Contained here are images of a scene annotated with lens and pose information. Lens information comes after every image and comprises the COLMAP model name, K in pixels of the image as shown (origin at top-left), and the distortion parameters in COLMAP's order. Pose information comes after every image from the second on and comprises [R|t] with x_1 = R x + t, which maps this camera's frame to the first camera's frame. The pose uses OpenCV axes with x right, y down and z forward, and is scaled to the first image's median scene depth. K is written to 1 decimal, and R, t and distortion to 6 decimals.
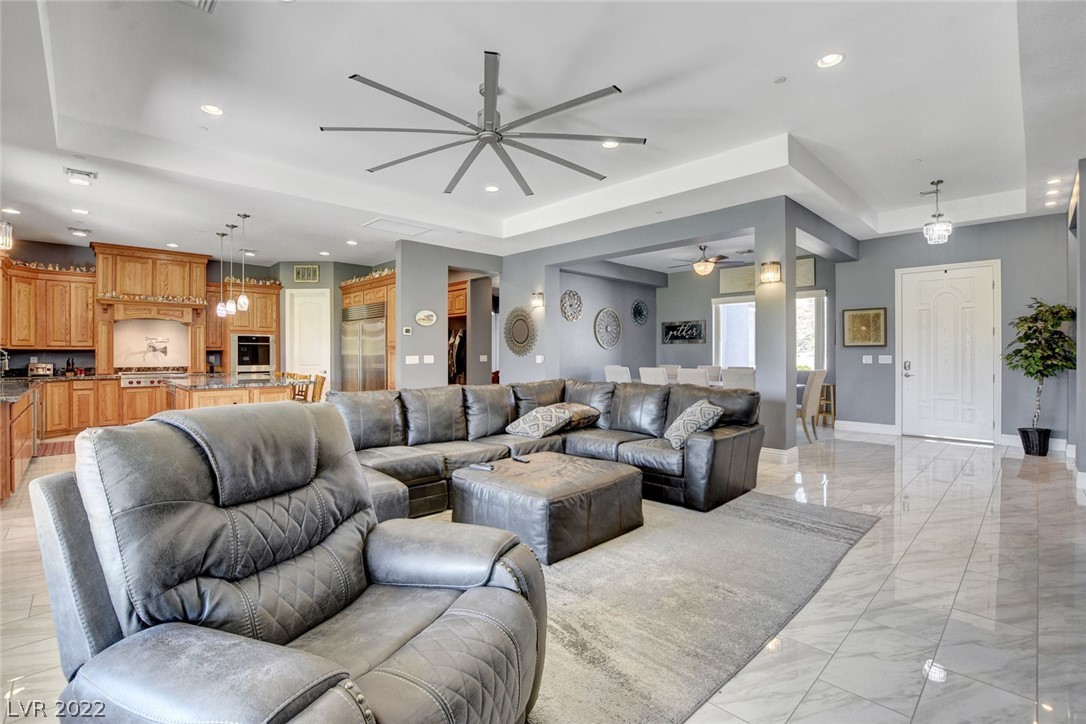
lens RADIAL K [[478.8, 0, 537.5], [0, 478.8, 355.5], [0, 0, 1]] dist [-0.035993, 0.005960]
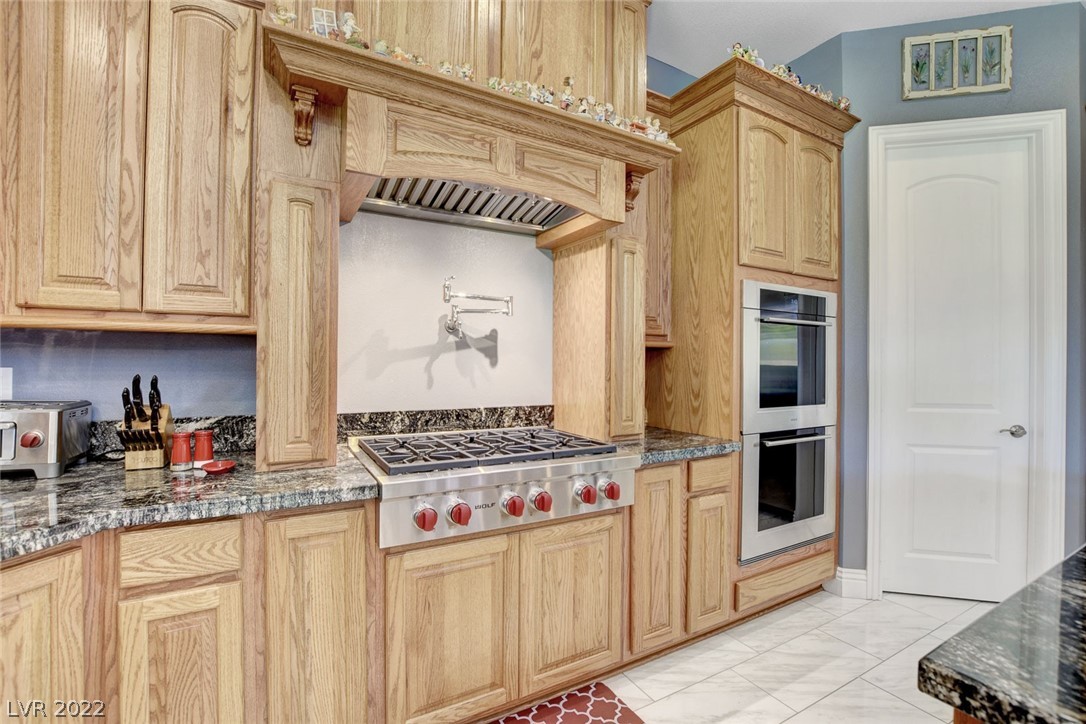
lens RADIAL K [[478.8, 0, 544.4], [0, 478.8, 362.7], [0, 0, 1]] dist [-0.035993, 0.005960]
pose [[0.967588, 0.009523, -0.252353, -0.769402], [-0.010129, 0.999948, -0.001102, -0.001182], [0.252329, 0.003623, 0.967635, 0.823610]]
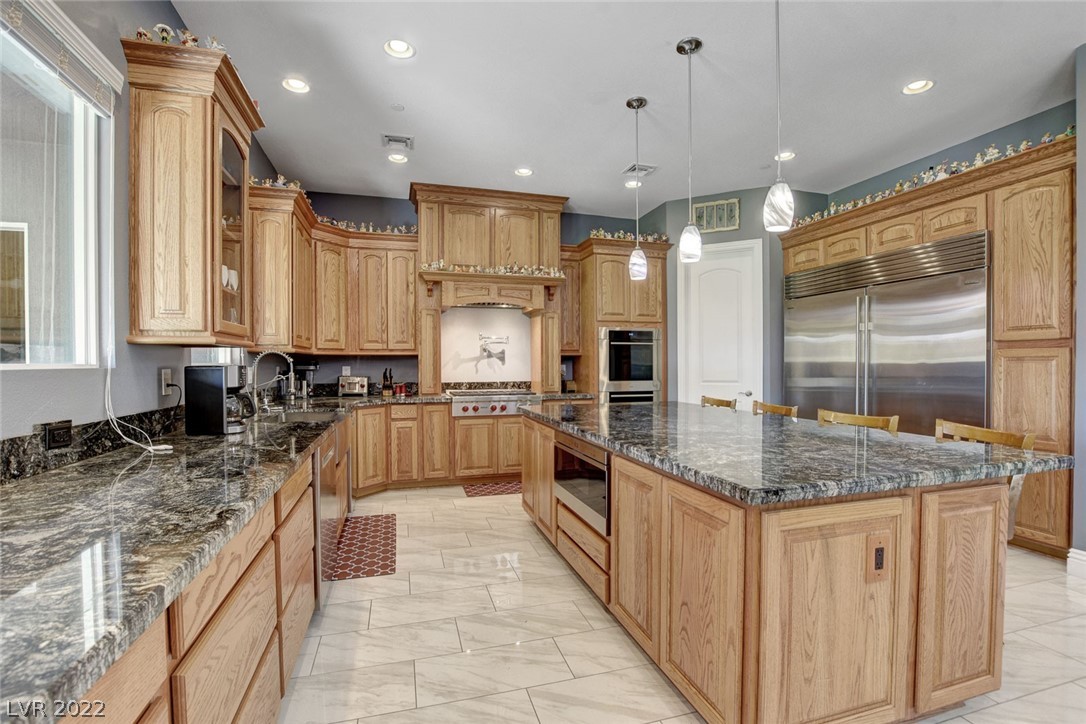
lens RADIAL K [[478.8, 0, 544.2], [0, 478.8, 372.6], [0, 0, 1]] dist [-0.035993, 0.005960]
pose [[0.886501, 0.006596, -0.462680, -0.485533], [0.001900, 0.999838, 0.017893, 0.000217], [0.462723, -0.016741, 0.886345, 0.491191]]
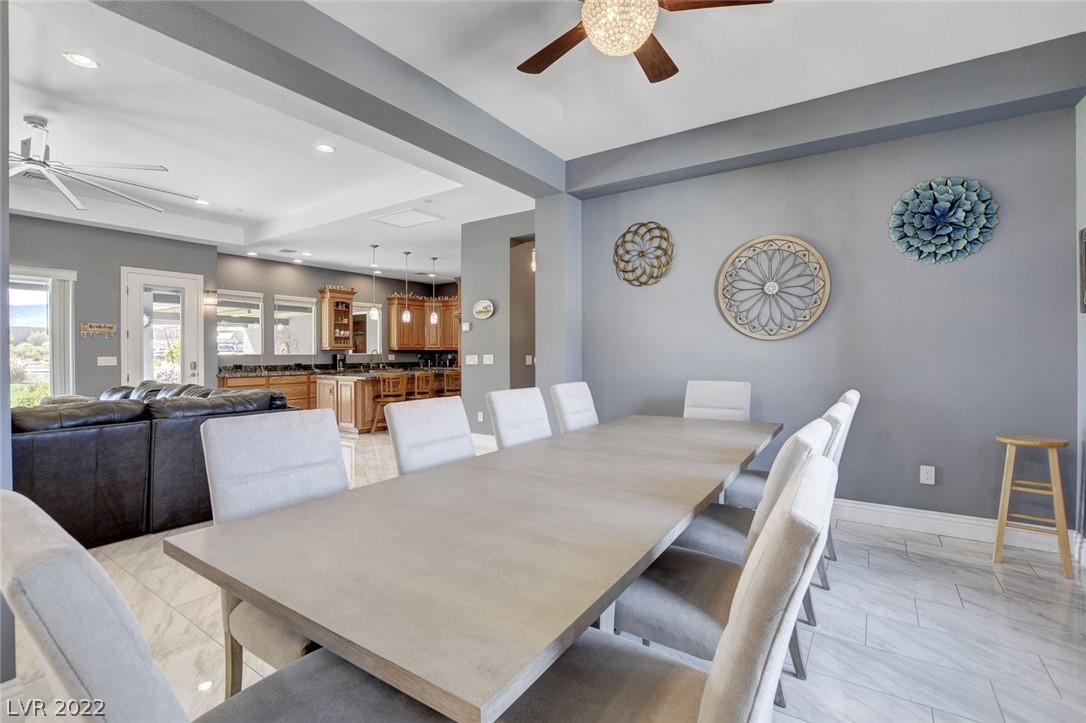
lens RADIAL K [[478.8, 0, 565.2], [0, 478.8, 352.2], [0, 0, 1]] dist [-0.035993, 0.005960]
pose [[0.246604, -0.000290, -0.969116, 0.599233], [-0.000691, 1.000000, -0.000475, -0.004942], [0.969116, 0.000787, 0.246604, 0.928604]]
